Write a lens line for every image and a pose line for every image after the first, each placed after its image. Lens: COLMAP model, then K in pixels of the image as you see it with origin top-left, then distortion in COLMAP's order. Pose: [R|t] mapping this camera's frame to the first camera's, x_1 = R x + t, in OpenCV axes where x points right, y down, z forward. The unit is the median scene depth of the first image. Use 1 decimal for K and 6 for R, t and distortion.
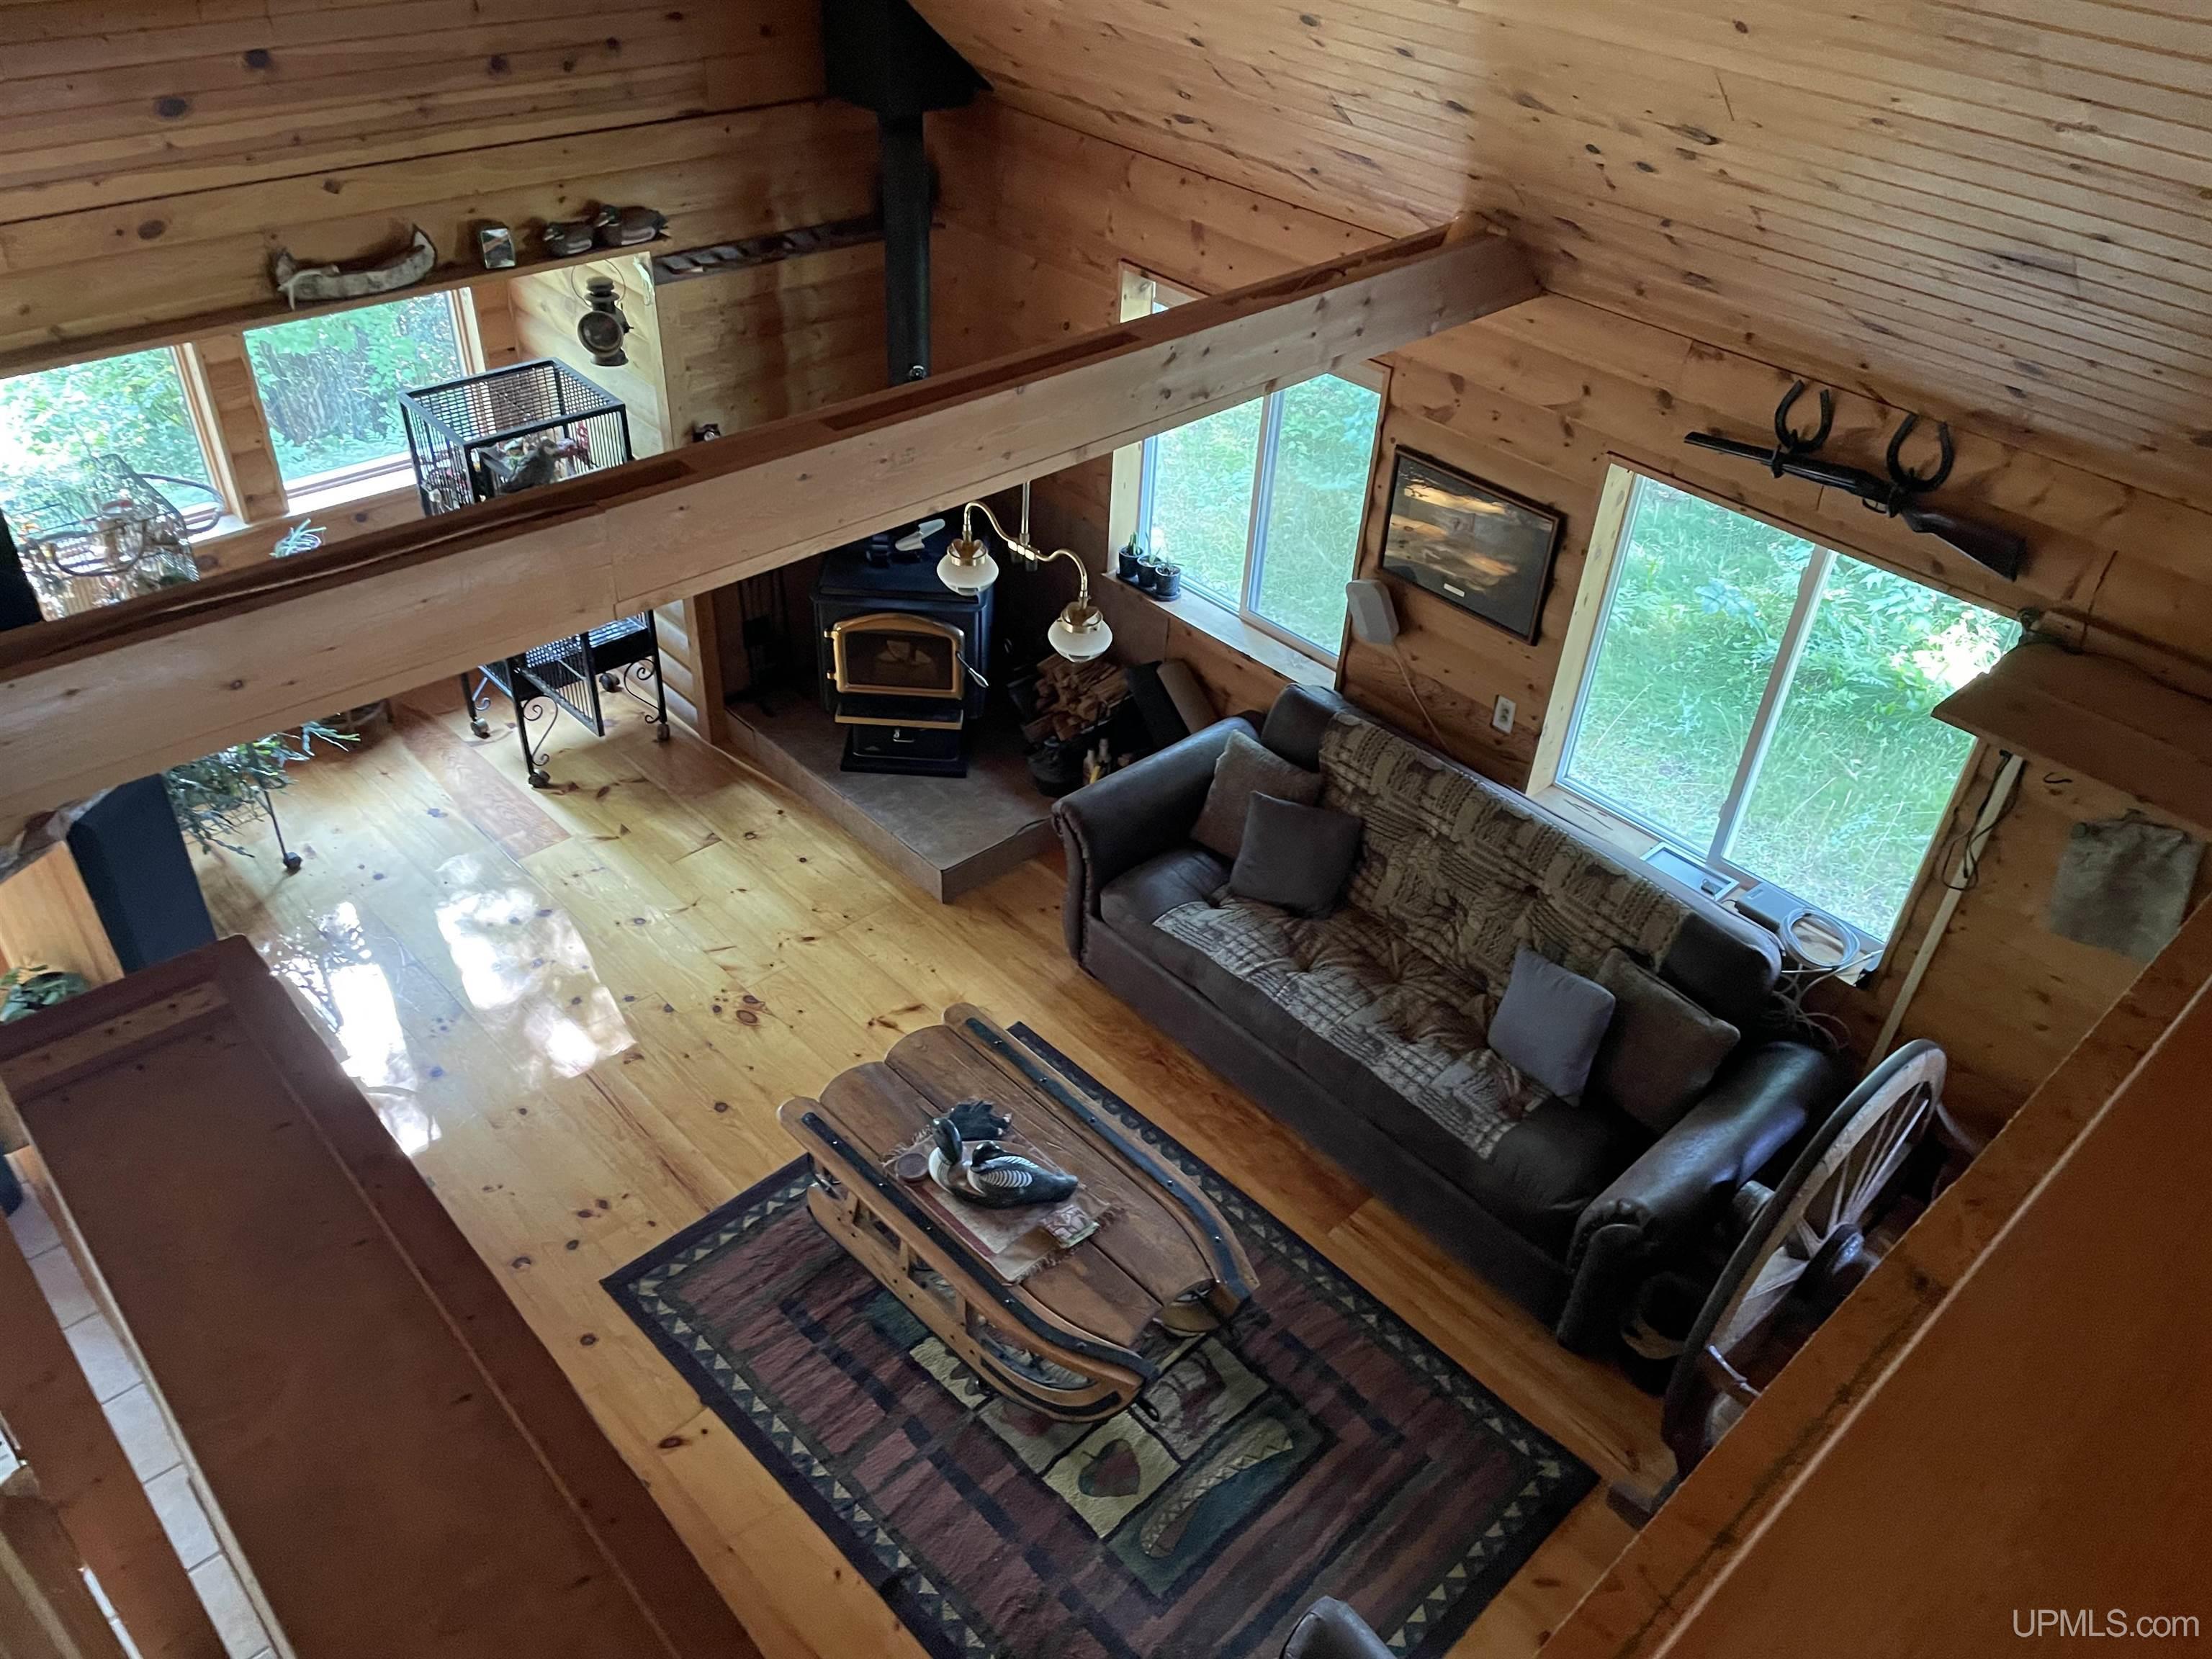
lens RADIAL K [[1650.4, 0, 1119.1], [0, 1650.4, 823.8], [0, 0, 1]] dist [0.076912, -0.098781]
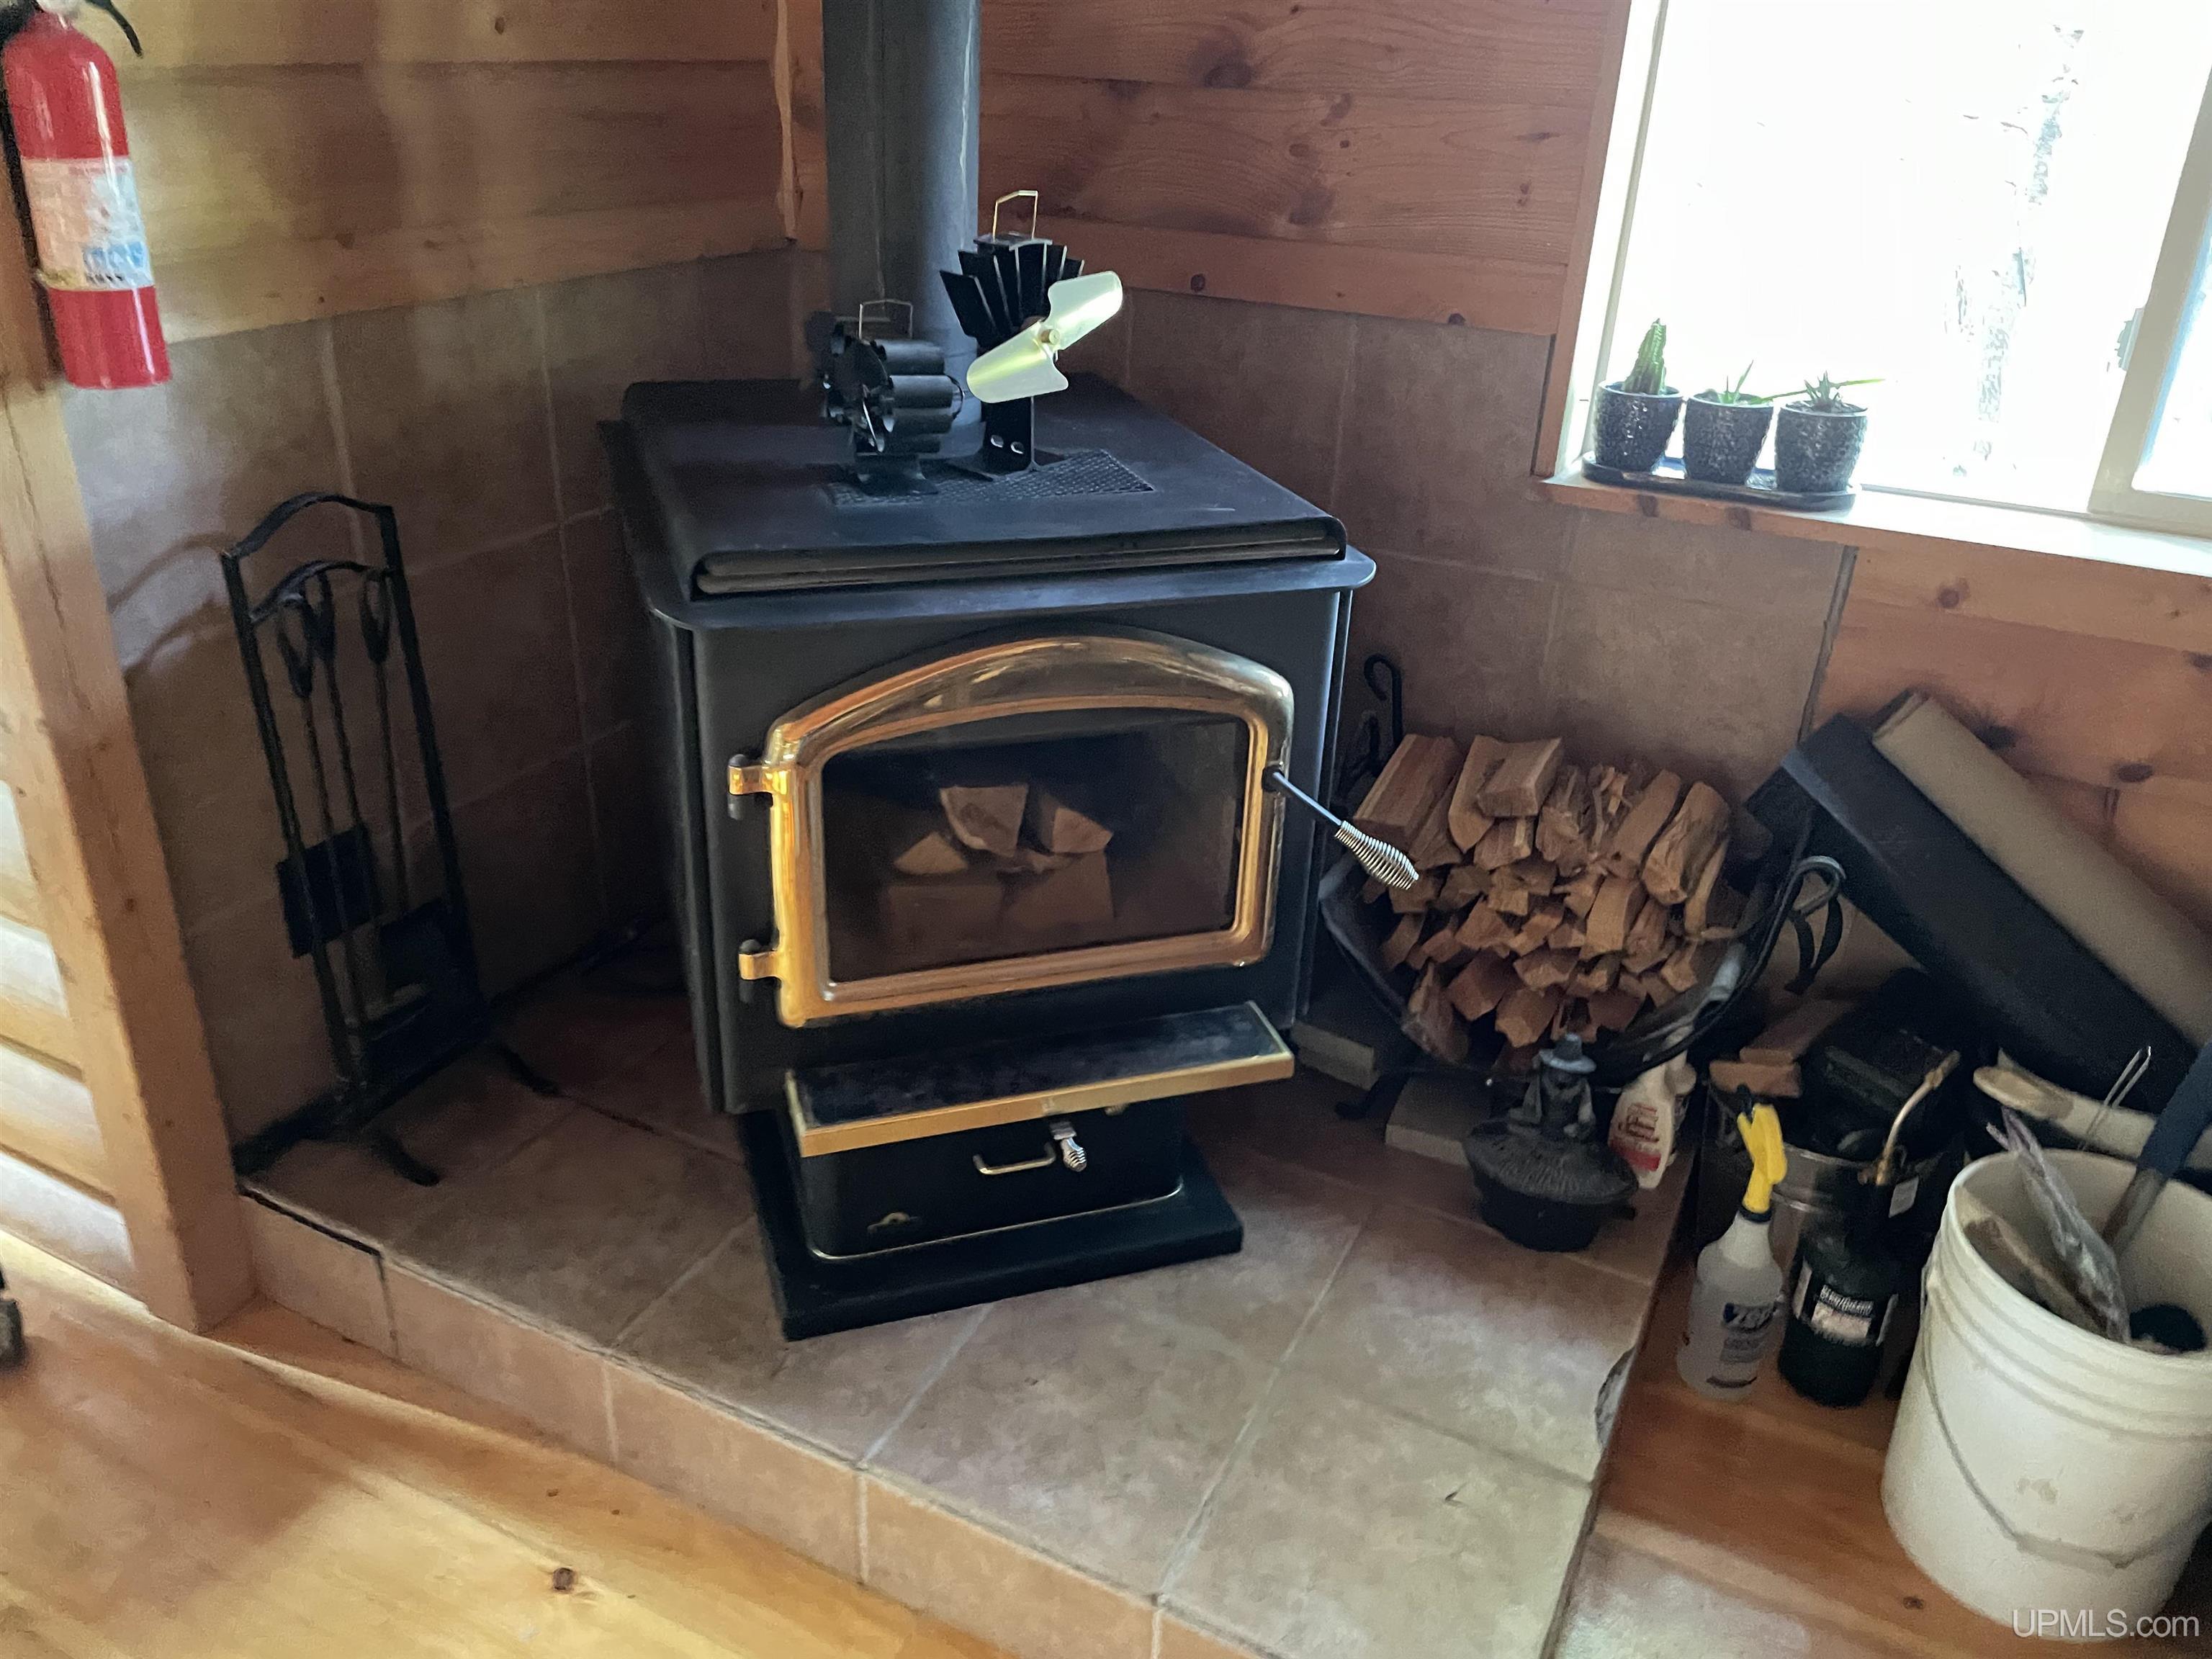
lens RADIAL K [[1713.0, 0, 1099.8], [0, 1713.0, 780.7], [0, 0, 1]] dist [0.081094, -0.117489]
pose [[0.943586, -0.159571, 0.290143, -0.186404], [0.211222, 0.964865, -0.156275, -0.063278], [-0.255011, 0.208743, 0.944137, 0.719910]]
